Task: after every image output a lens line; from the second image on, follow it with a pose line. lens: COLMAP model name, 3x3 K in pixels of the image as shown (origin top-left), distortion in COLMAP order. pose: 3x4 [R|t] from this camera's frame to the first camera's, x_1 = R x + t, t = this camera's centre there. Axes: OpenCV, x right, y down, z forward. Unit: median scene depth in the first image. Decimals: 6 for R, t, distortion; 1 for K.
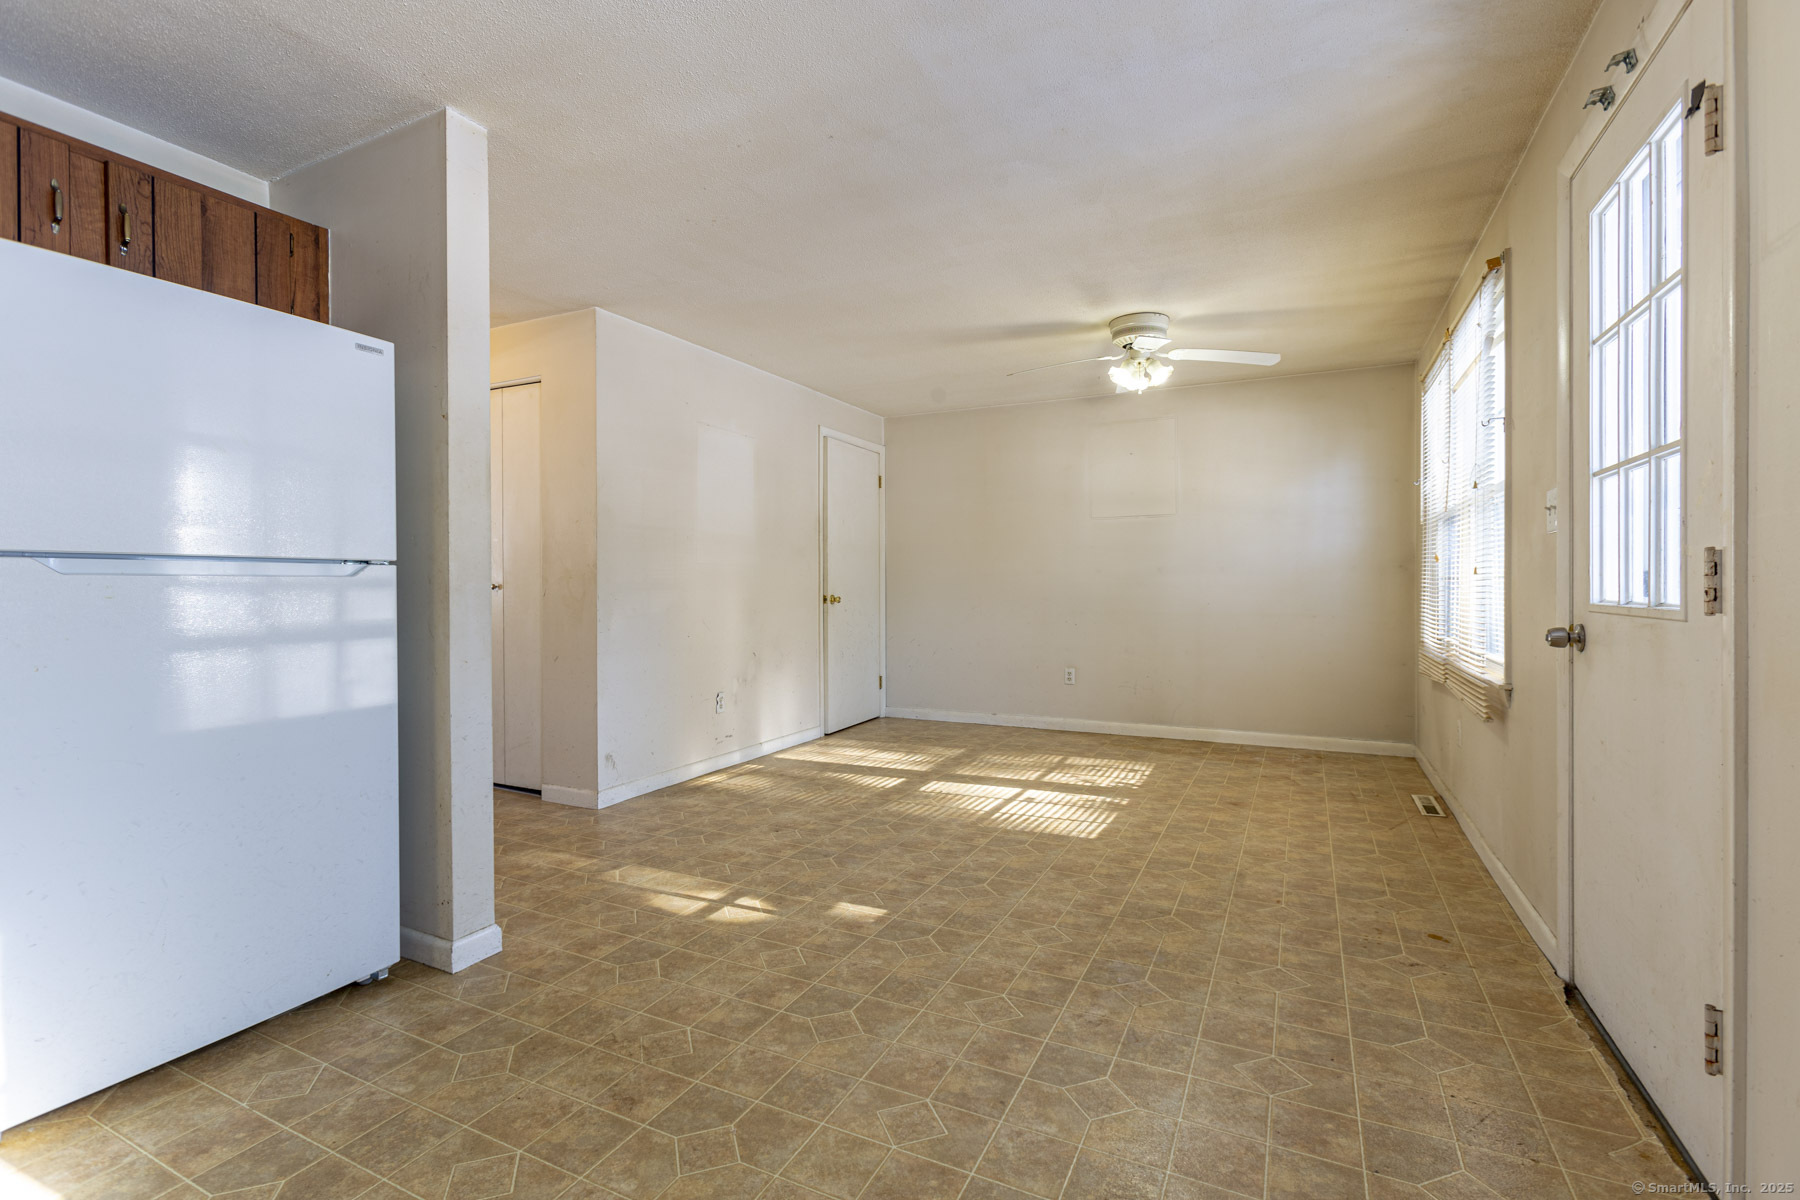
lens RADIAL K [[841.3, 0, 940.4], [0, 841.3, 601.5], [0, 0, 1]] dist [-0.013961, 0.009035]
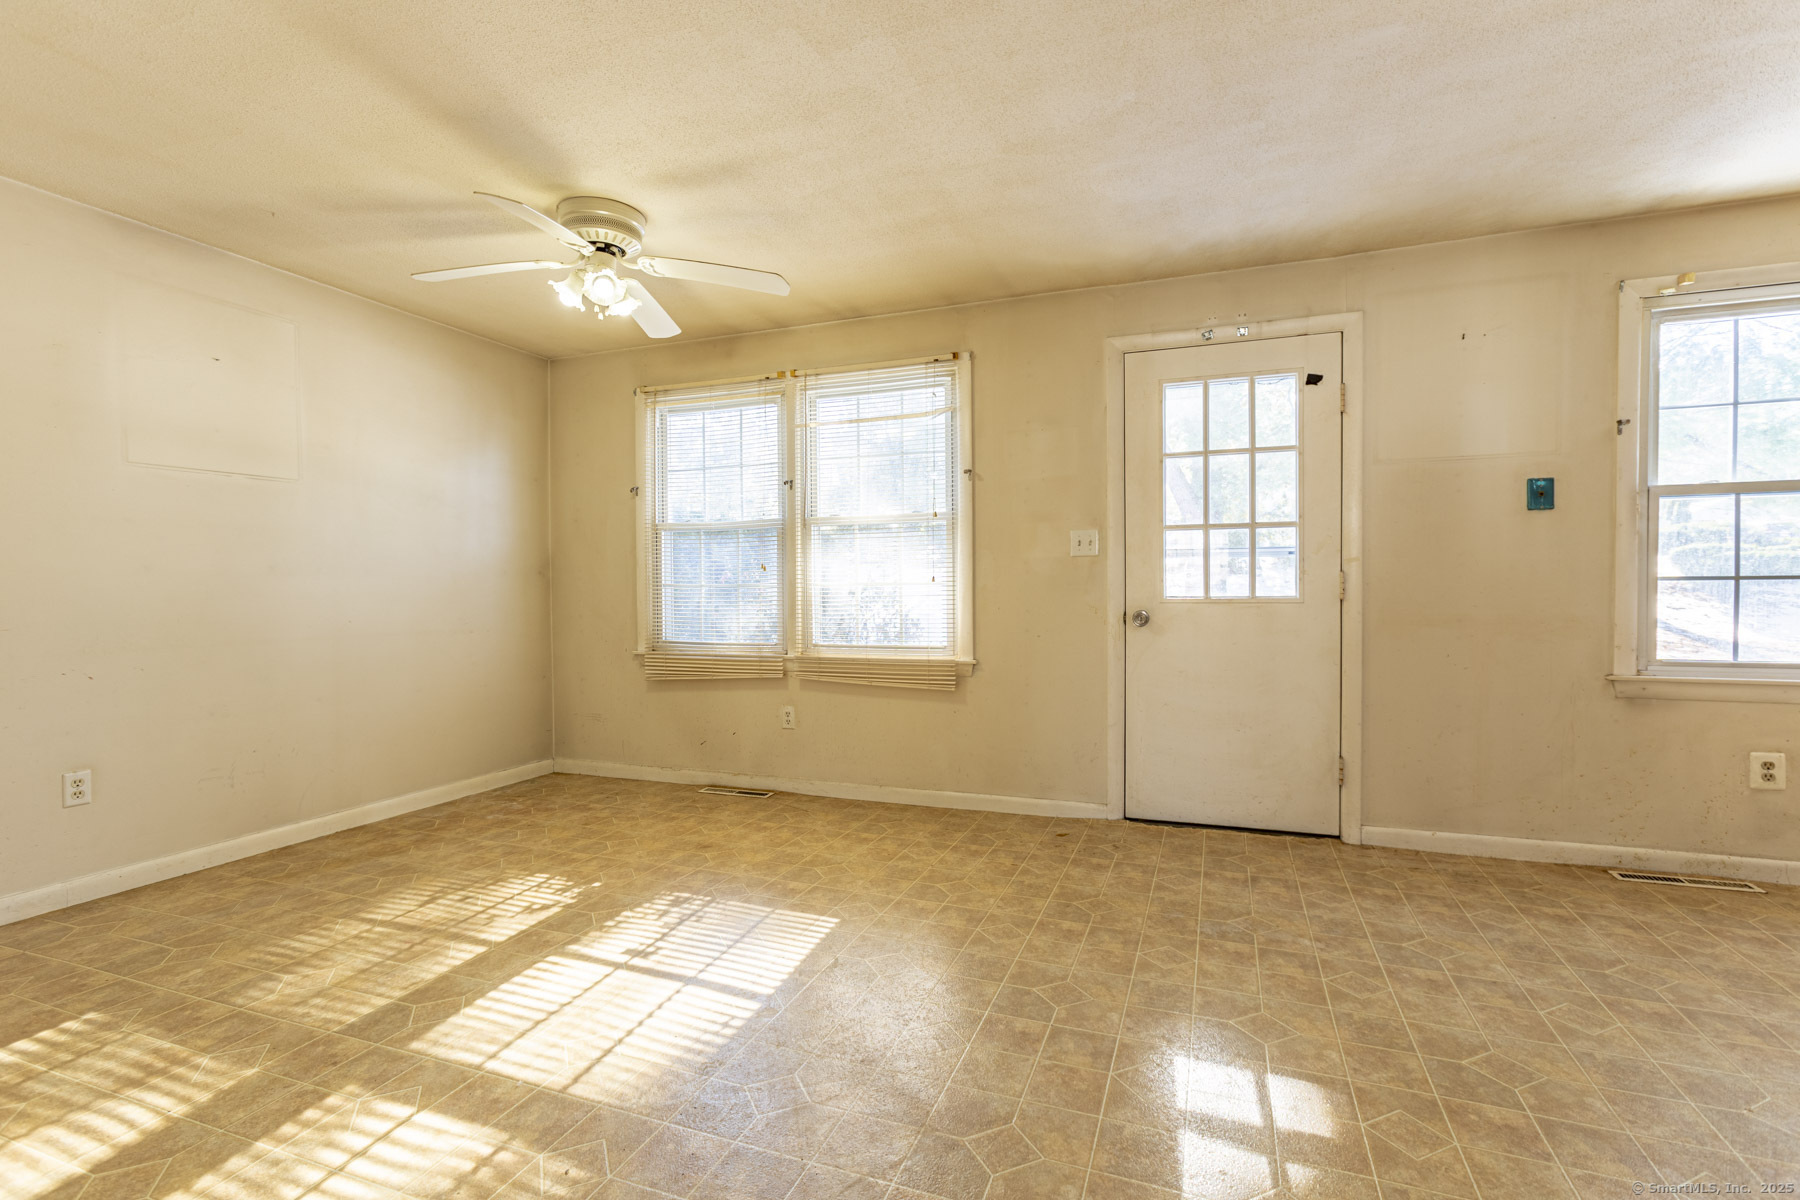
lens RADIAL K [[841.3, 0, 833.4], [0, 841.3, 607.1], [0, 0, 1]] dist [-0.013961, 0.009035]
pose [[-0.050845, -0.017334, 0.998556, -0.682995], [0.026379, 0.999477, 0.018693, -0.021345], [-0.998358, 0.027292, -0.050361, 1.217375]]
